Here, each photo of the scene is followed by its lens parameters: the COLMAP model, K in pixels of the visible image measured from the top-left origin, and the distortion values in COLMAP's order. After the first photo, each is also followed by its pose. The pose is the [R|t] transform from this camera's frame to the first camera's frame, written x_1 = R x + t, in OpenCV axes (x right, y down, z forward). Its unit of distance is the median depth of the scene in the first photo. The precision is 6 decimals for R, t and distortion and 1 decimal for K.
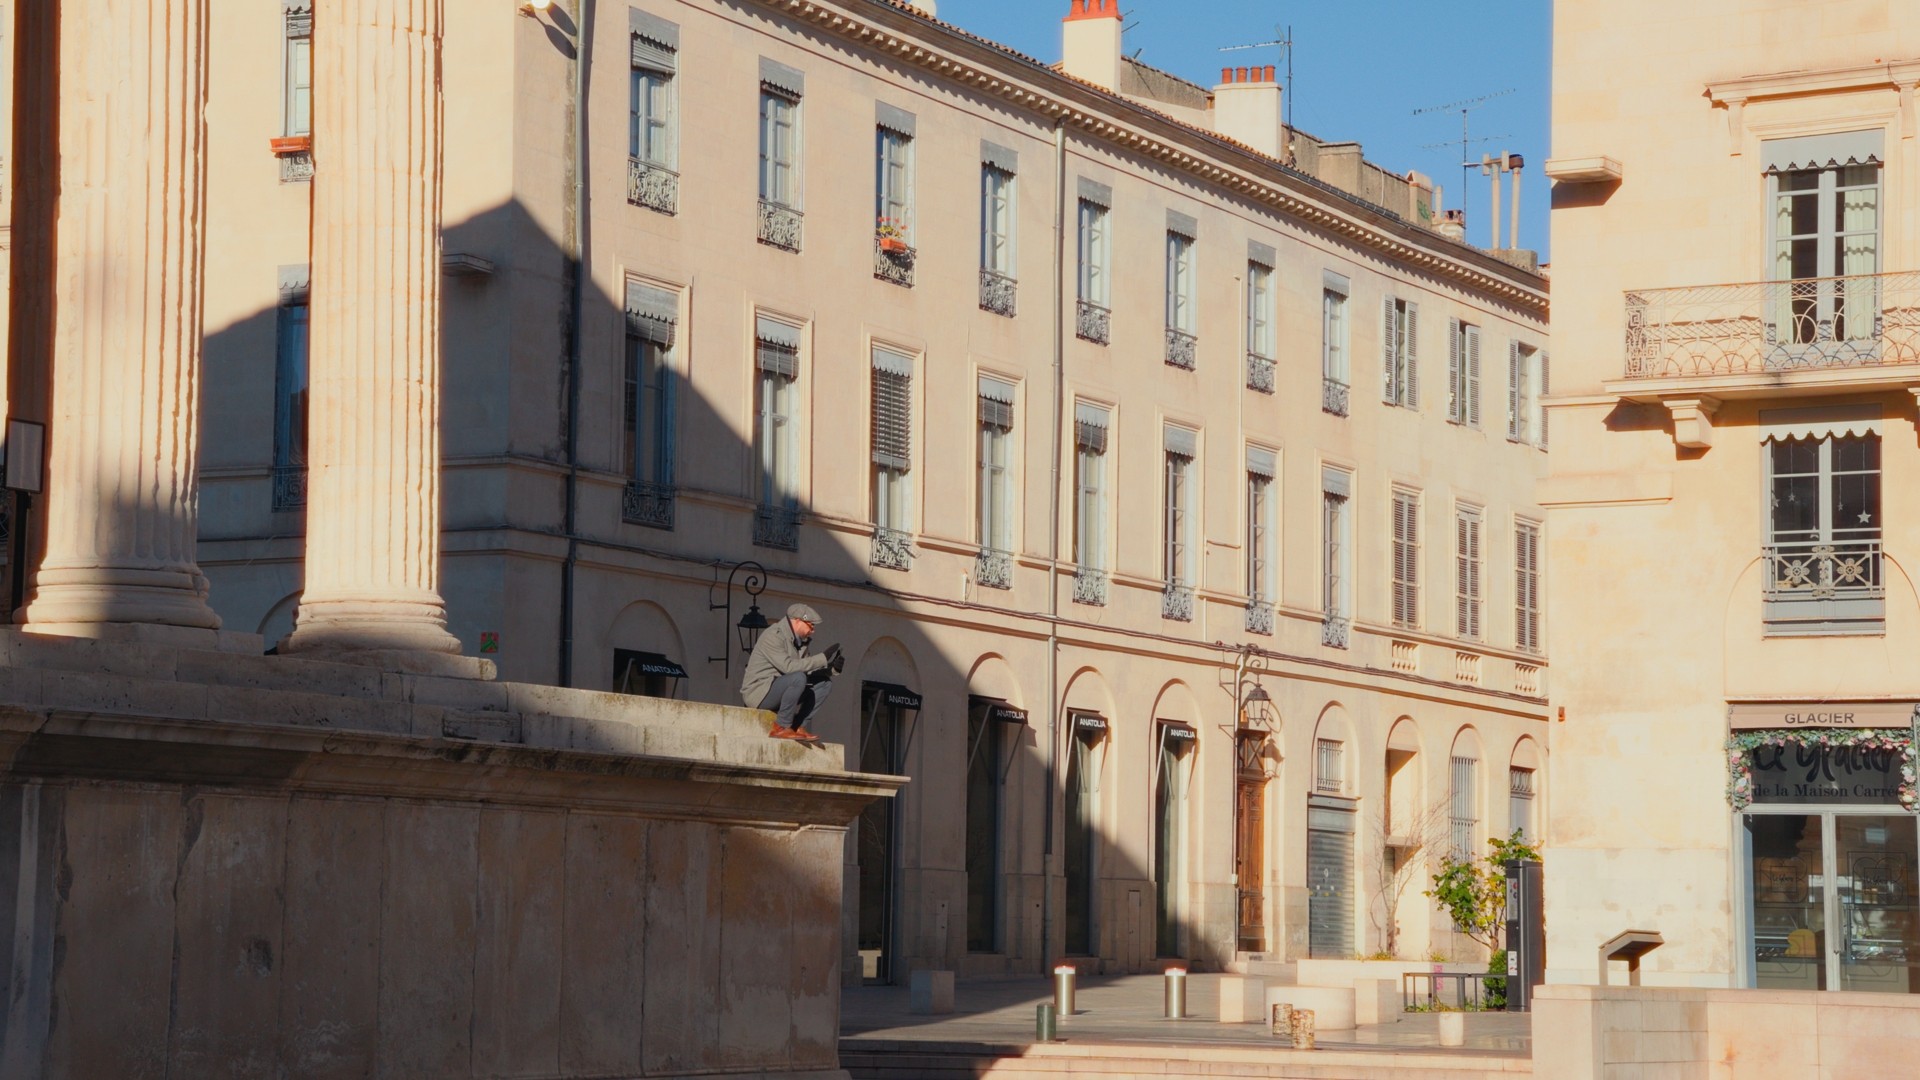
lens RADIAL K [[4161.0, 0, 974.0], [0, 4161.0, 530.1], [0, 0, 1]] dist [0.444823, 0.000000]
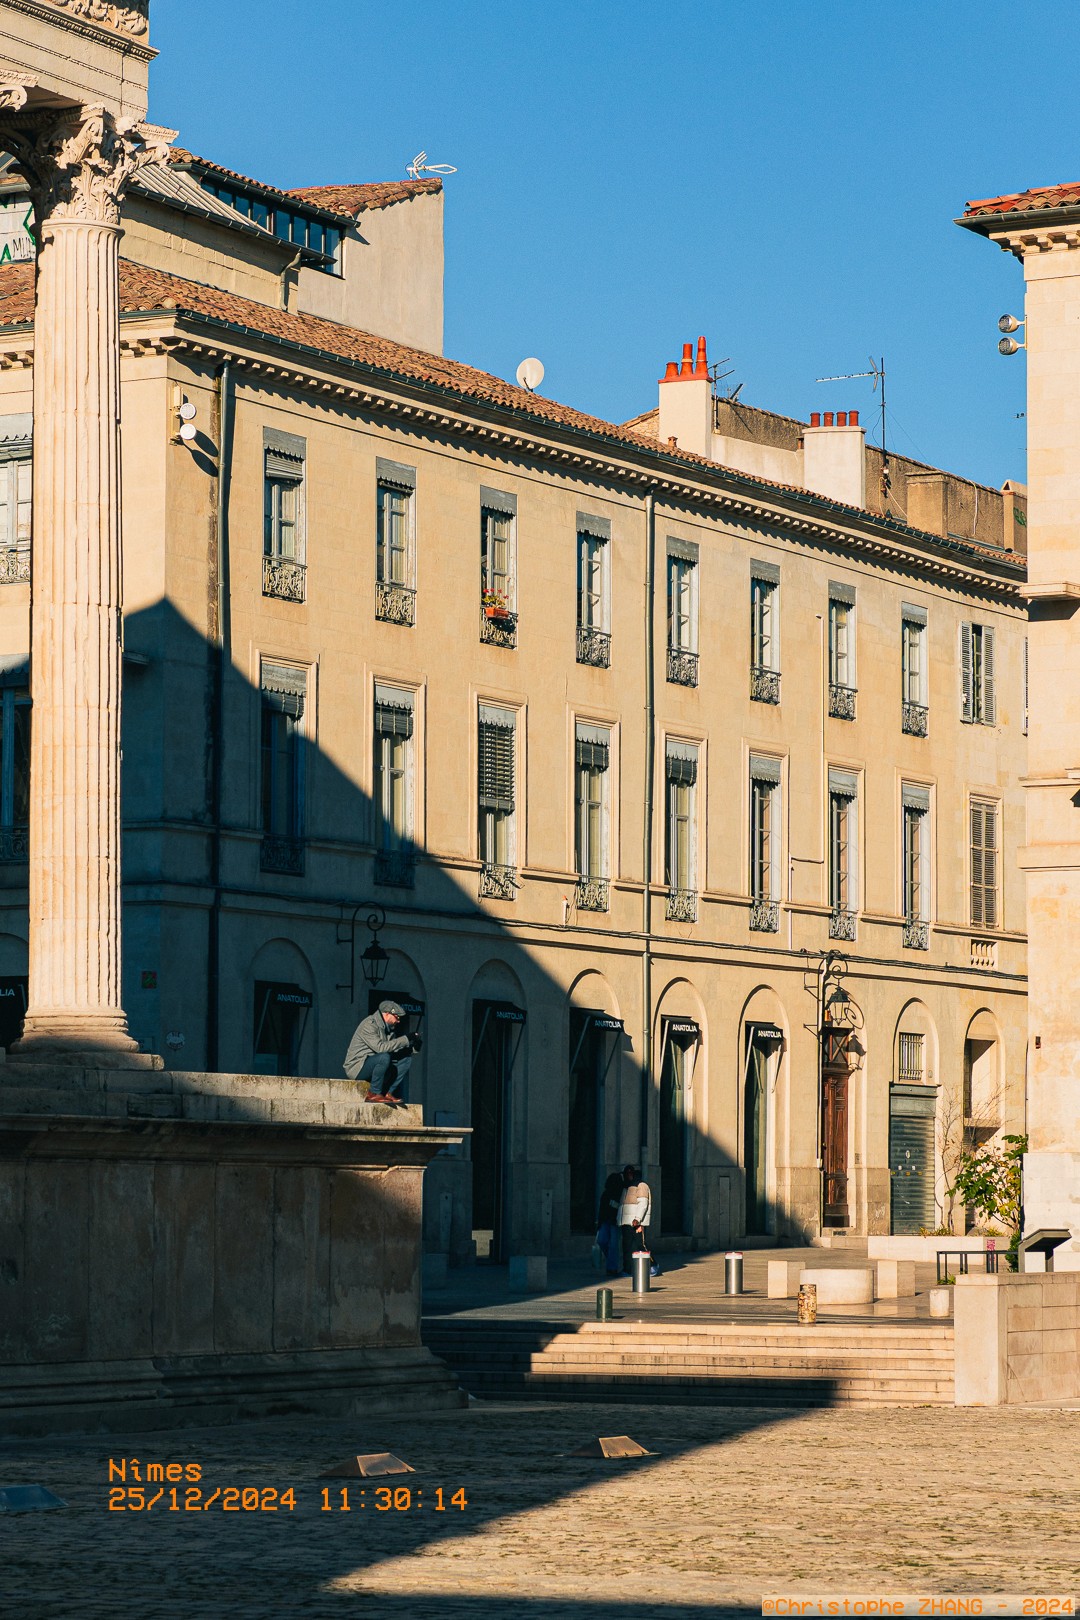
lens RADIAL K [[4583.7, 0, 533.6], [0, 4583.7, 810.8], [0, 0, 1]] dist [-0.072475, 0.000000]
pose [[0.999574, -0.010045, -0.027392, 0.025843], [0.010500, 0.999808, 0.016522, -0.037688], [0.027221, -0.016803, 0.999488, -0.260832]]
